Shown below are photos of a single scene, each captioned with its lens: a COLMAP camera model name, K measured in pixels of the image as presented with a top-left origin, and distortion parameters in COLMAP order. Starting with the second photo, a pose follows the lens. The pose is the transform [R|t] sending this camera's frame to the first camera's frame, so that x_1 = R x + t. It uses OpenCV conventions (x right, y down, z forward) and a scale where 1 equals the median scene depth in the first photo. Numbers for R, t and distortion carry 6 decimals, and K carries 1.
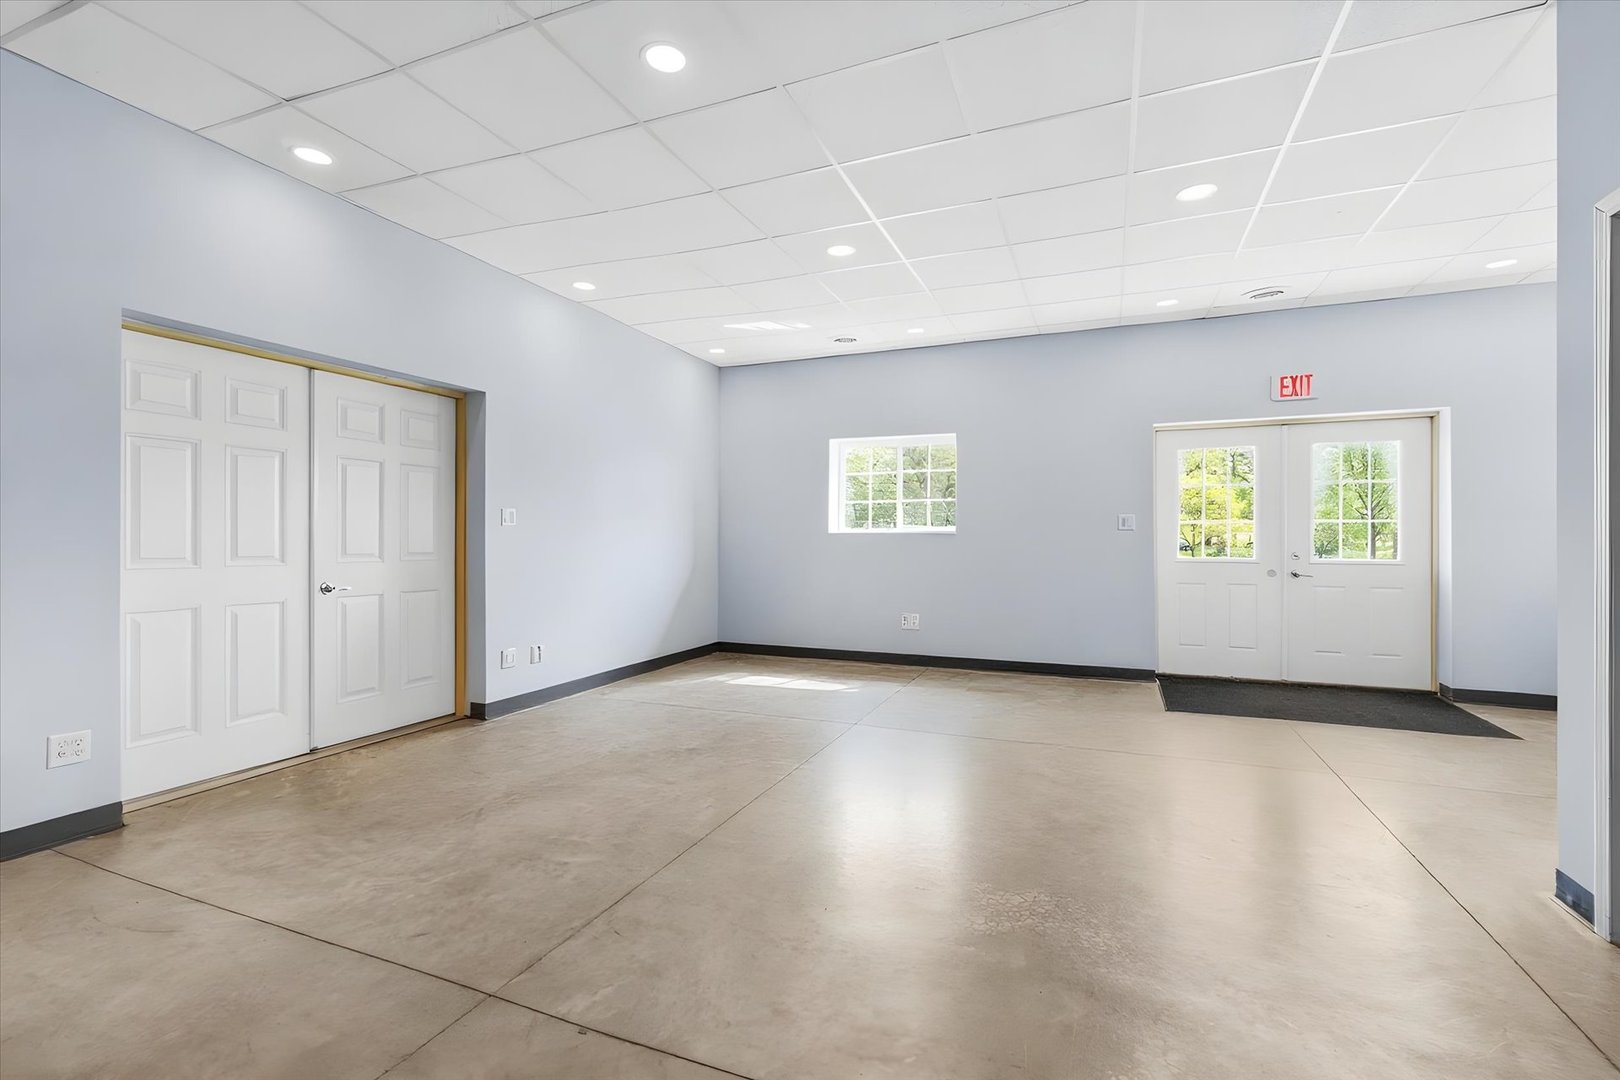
lens RADIAL K [[707.3, 0, 810.3], [0, 707.3, 540.0], [0, 0, 1]] dist [-0.000161, -0.000108]
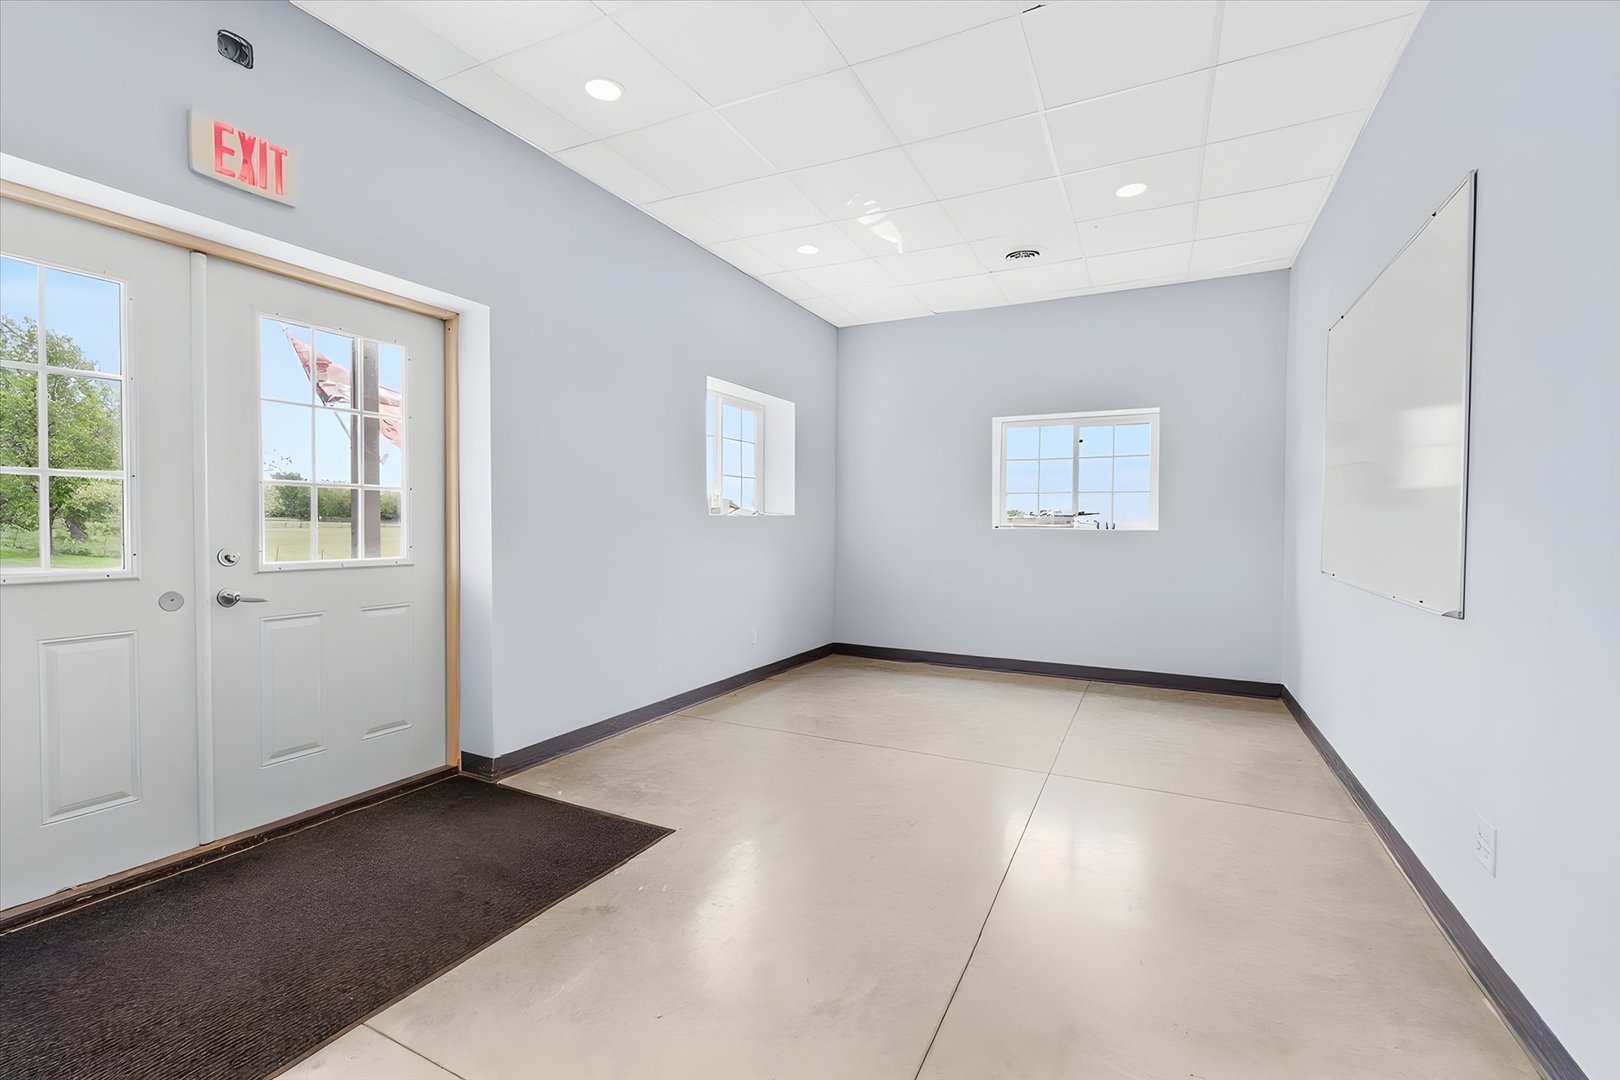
lens RADIAL K [[707.3, 0, 803.6], [0, 707.3, 541.0], [0, 0, 1]] dist [-0.000161, -0.000108]
pose [[0.083771, -0.015086, 0.996371, 0.283541], [-0.003111, 0.999877, 0.015400, 0.004197], [-0.996480, -0.004390, 0.083714, 0.626636]]
